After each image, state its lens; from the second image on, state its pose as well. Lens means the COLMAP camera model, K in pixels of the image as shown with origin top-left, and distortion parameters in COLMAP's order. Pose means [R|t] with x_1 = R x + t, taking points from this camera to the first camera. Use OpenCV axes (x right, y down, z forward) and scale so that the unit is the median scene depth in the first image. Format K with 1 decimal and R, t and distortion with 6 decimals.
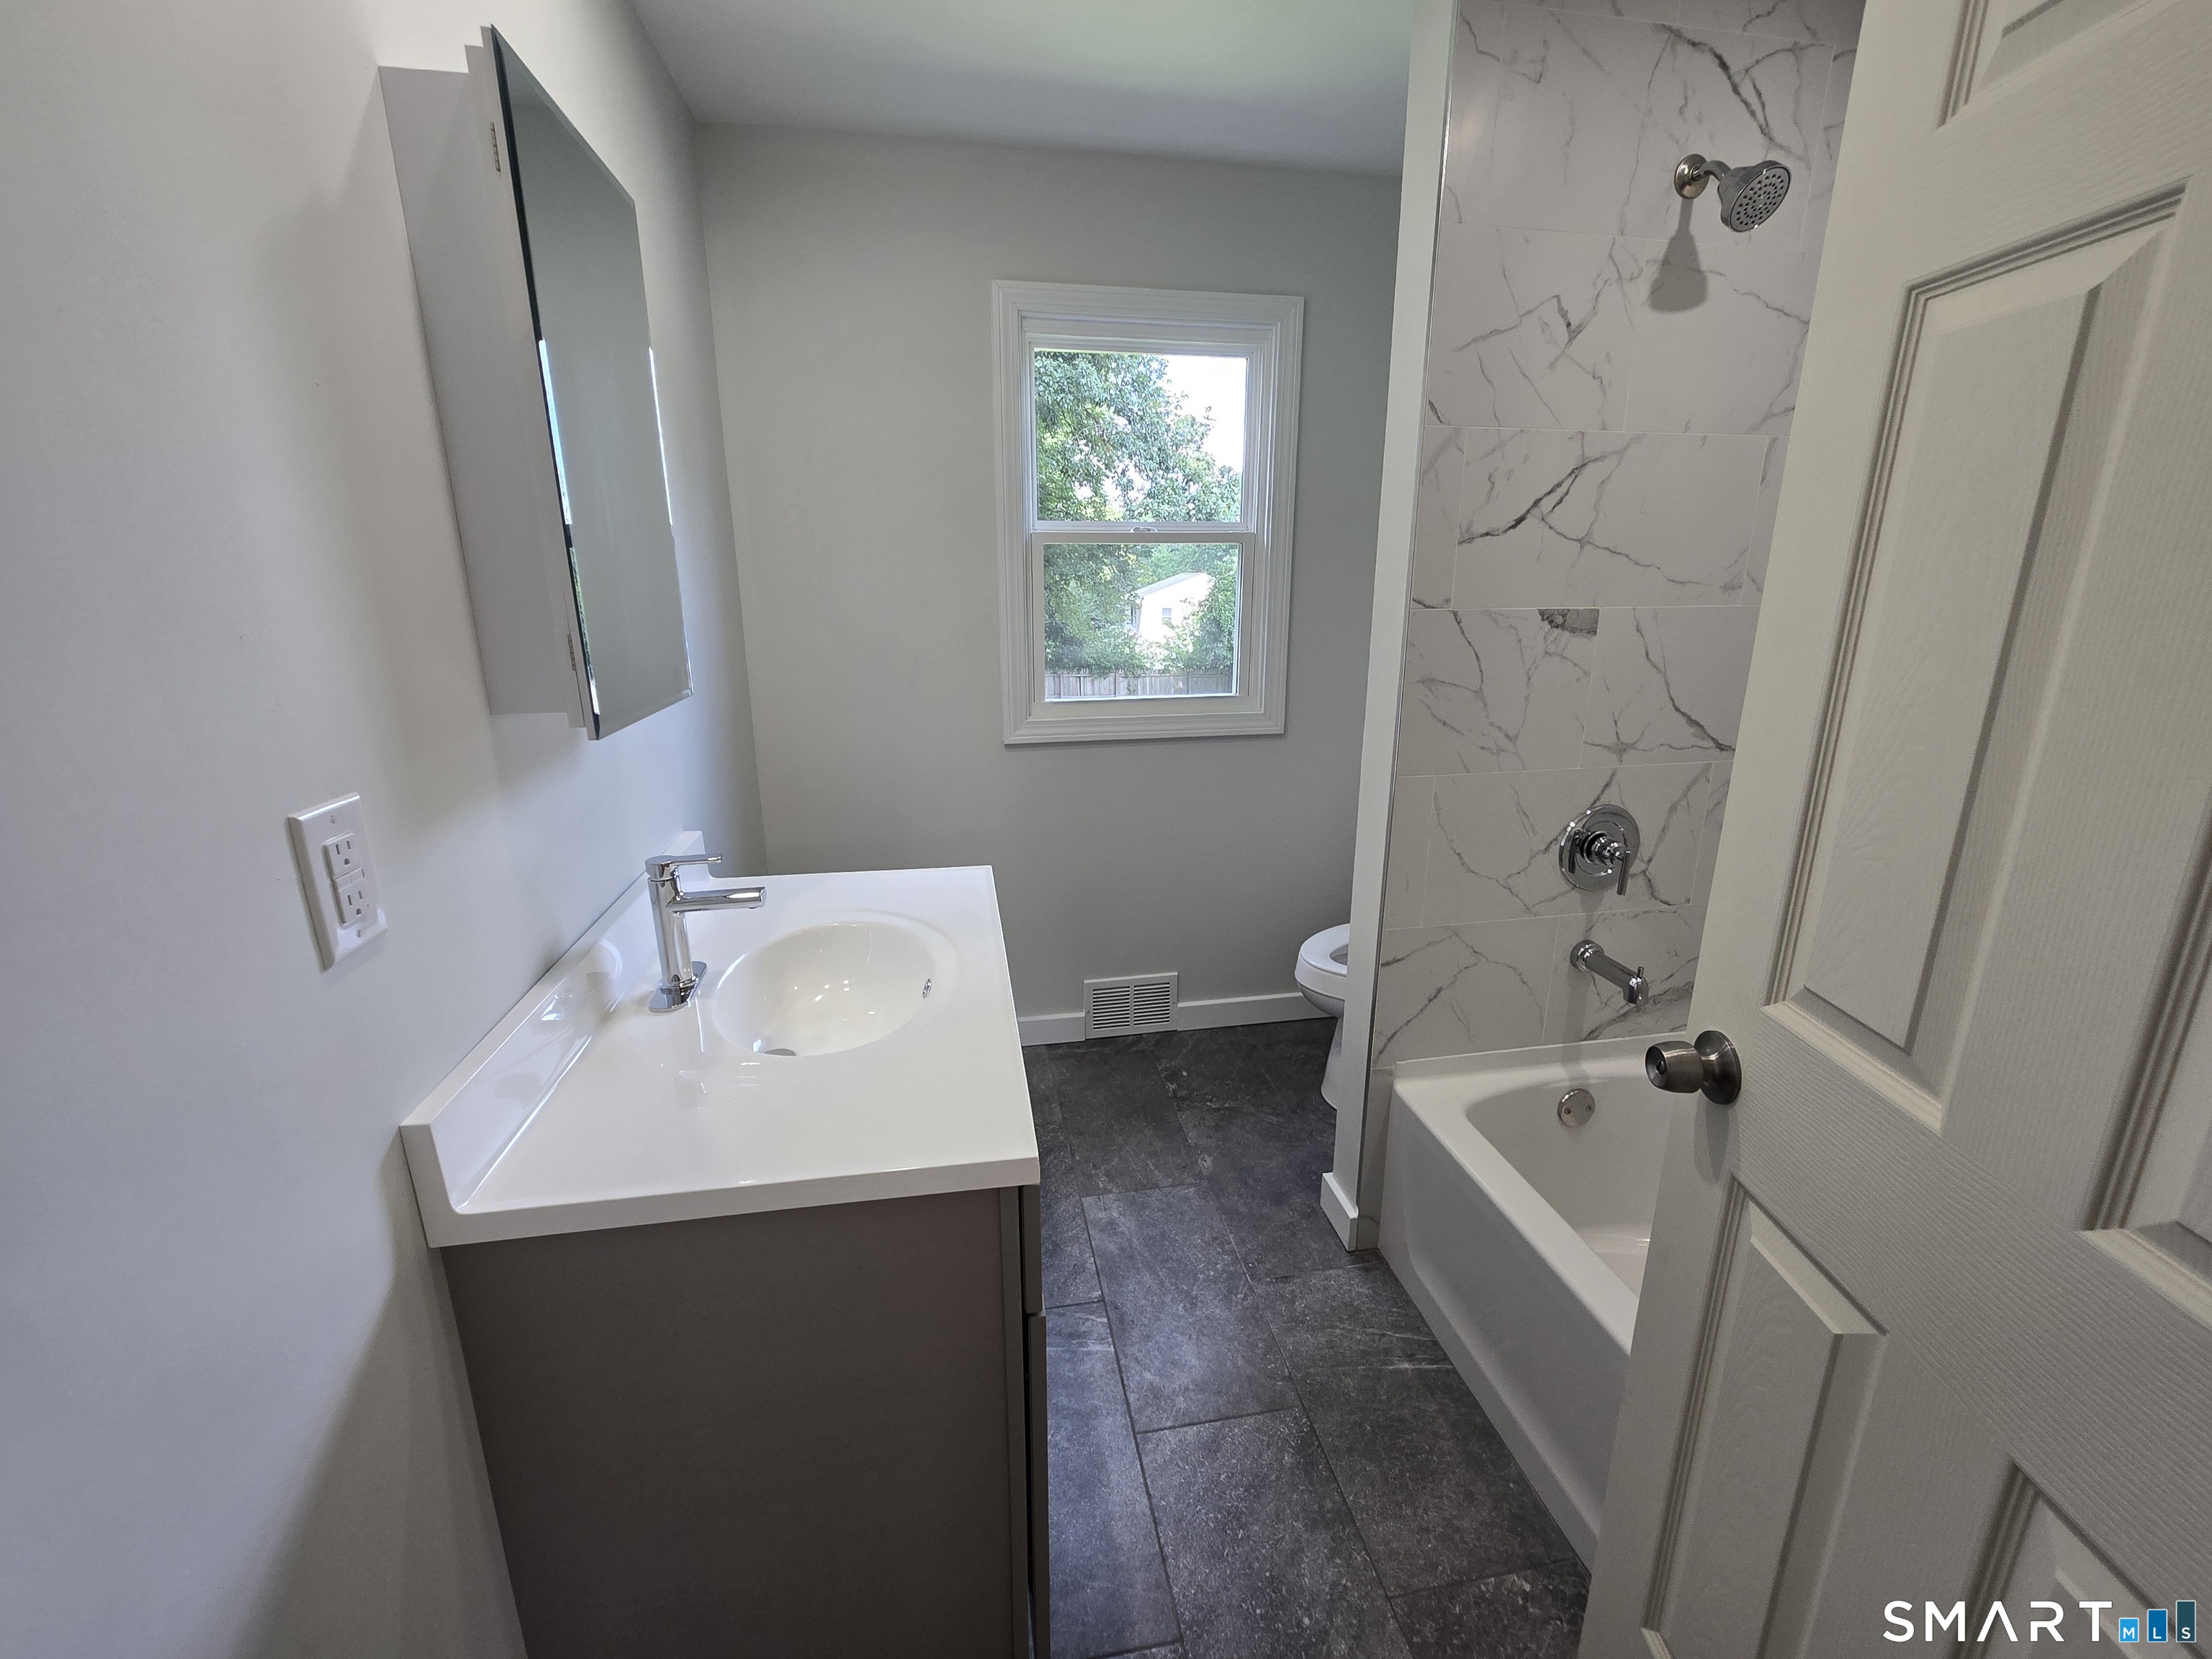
lens RADIAL K [[915.9, 0, 1115.8], [0, 915.9, 823.8], [0, 0, 1]] dist [-0.001101, 0.001364]
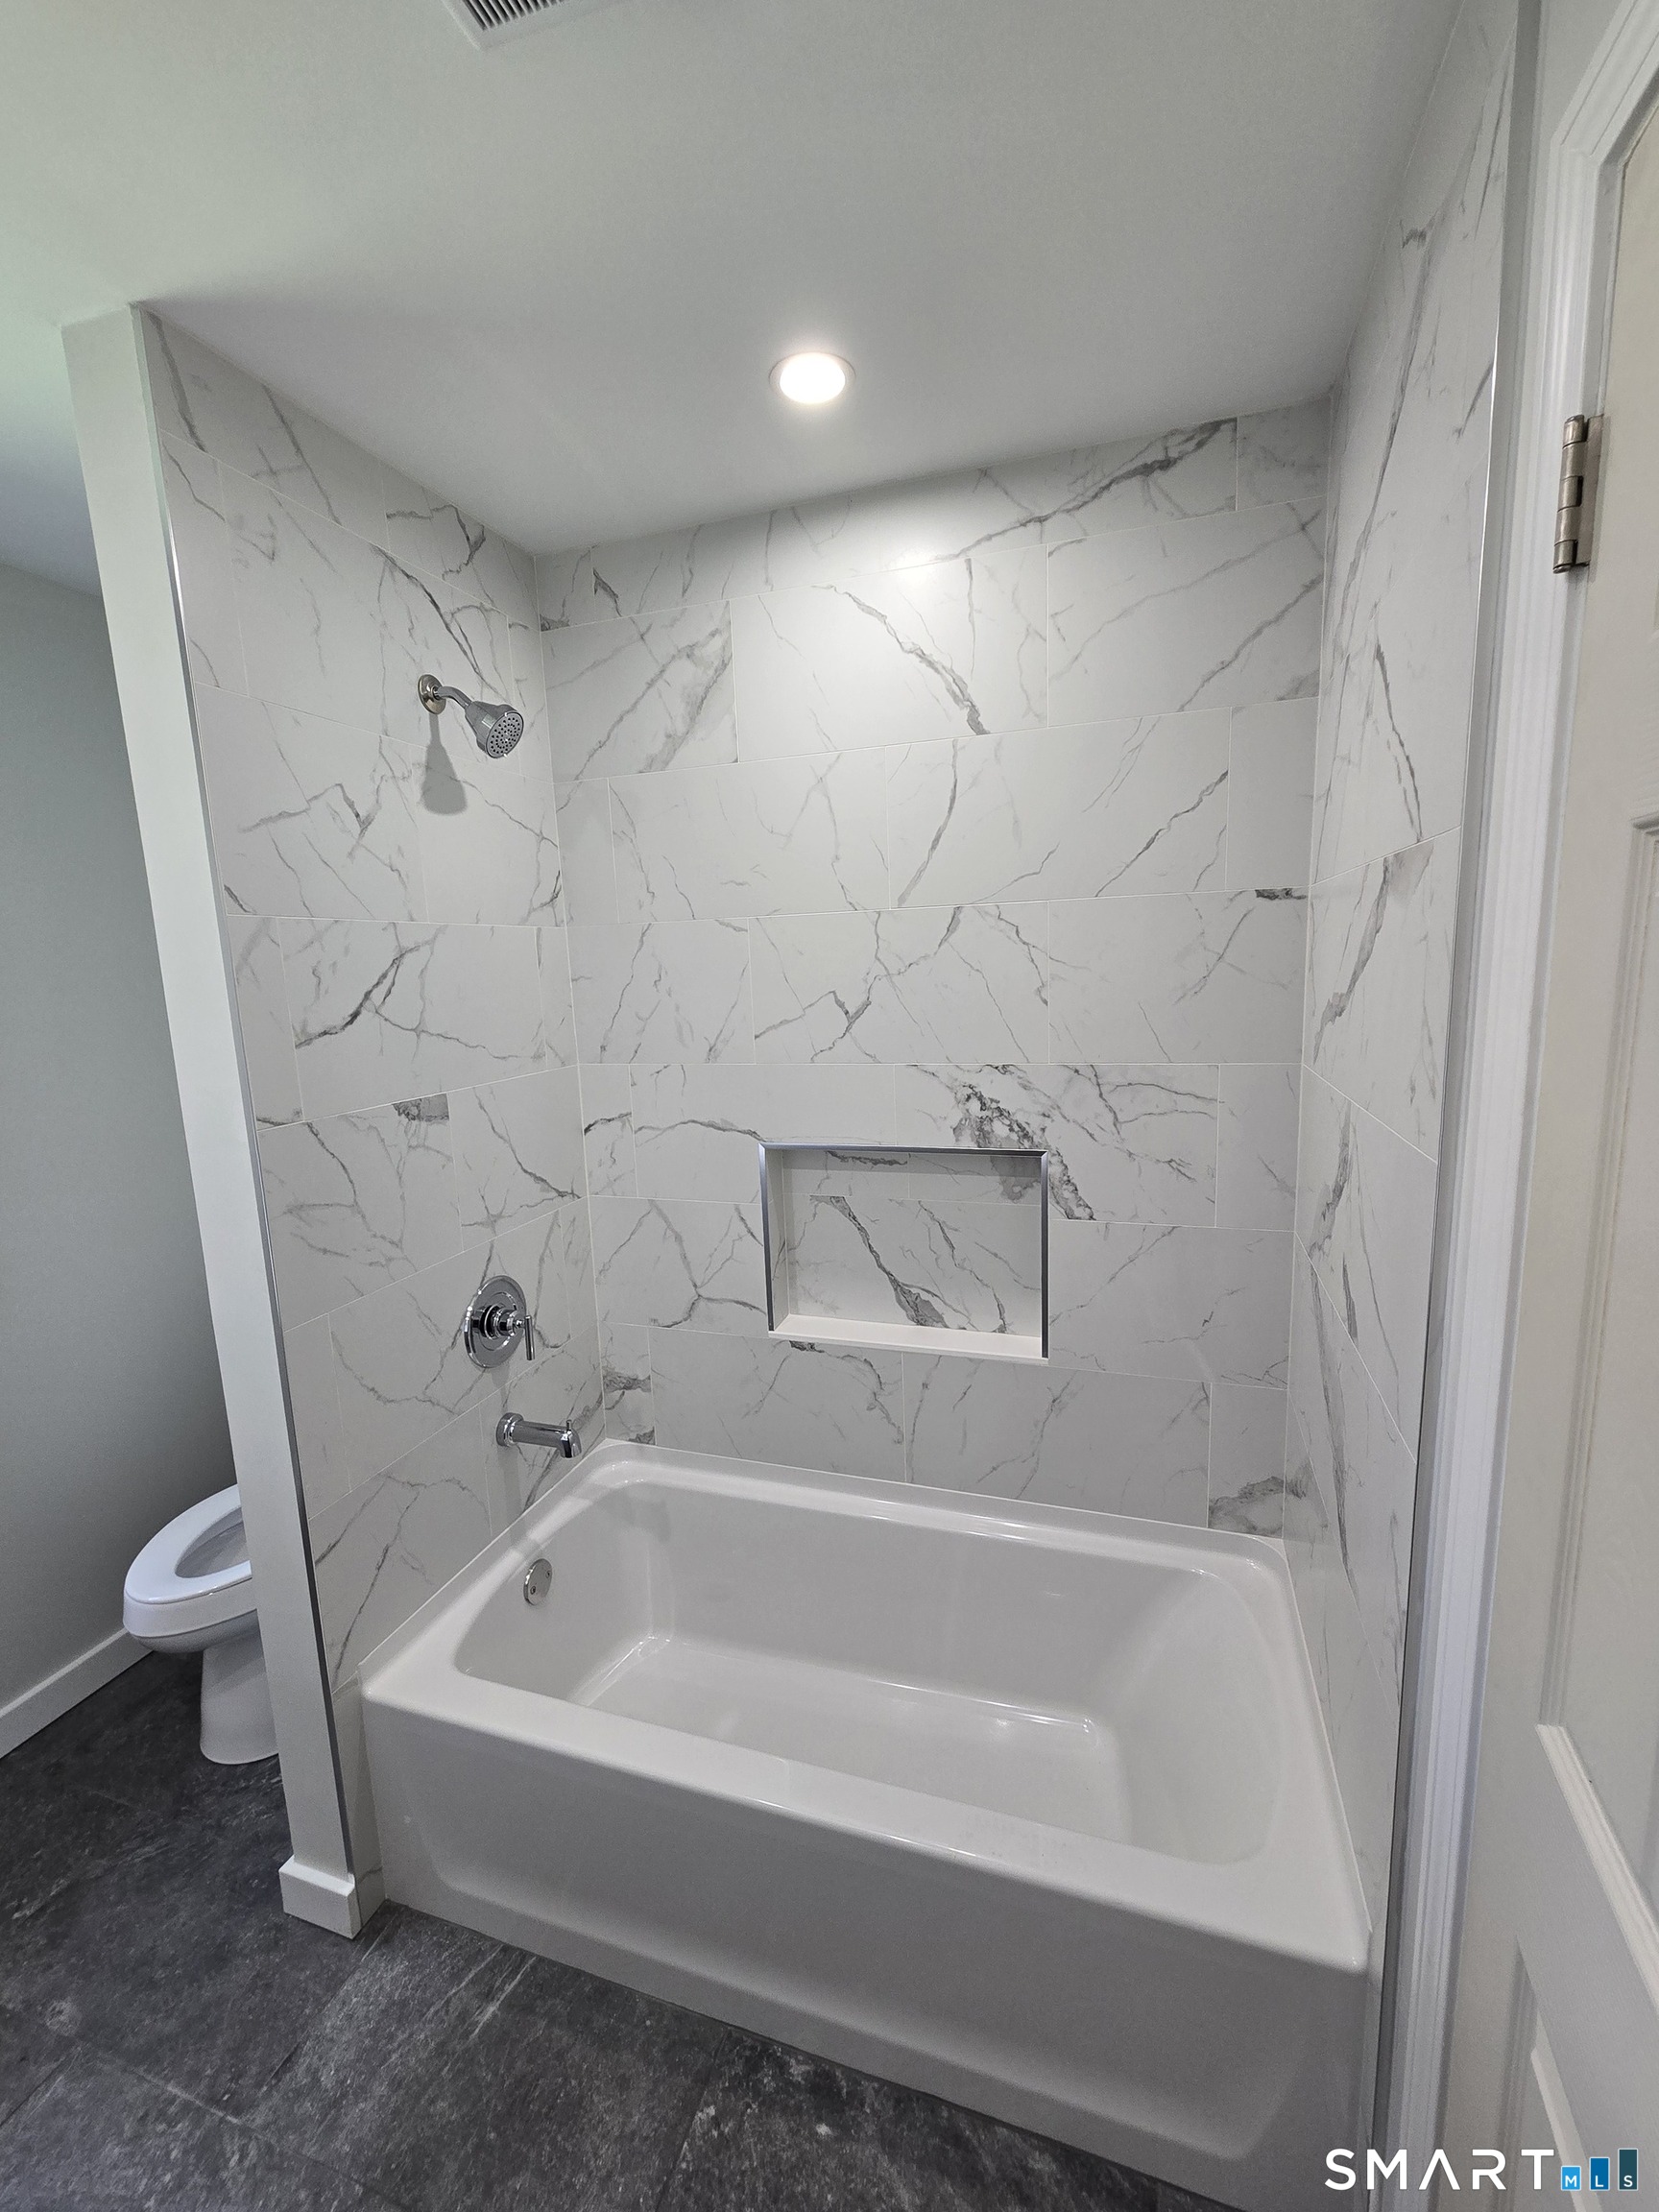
lens RADIAL K [[915.9, 0, 834.6], [0, 915.9, 1103.4], [0, 0, 1]] dist [-0.001101, 0.001364]
pose [[0.472535, -0.155078, 0.867560, -0.129492], [0.255093, 0.966326, 0.033791, -0.150986], [-0.843586, 0.205341, 0.496182, 0.161870]]
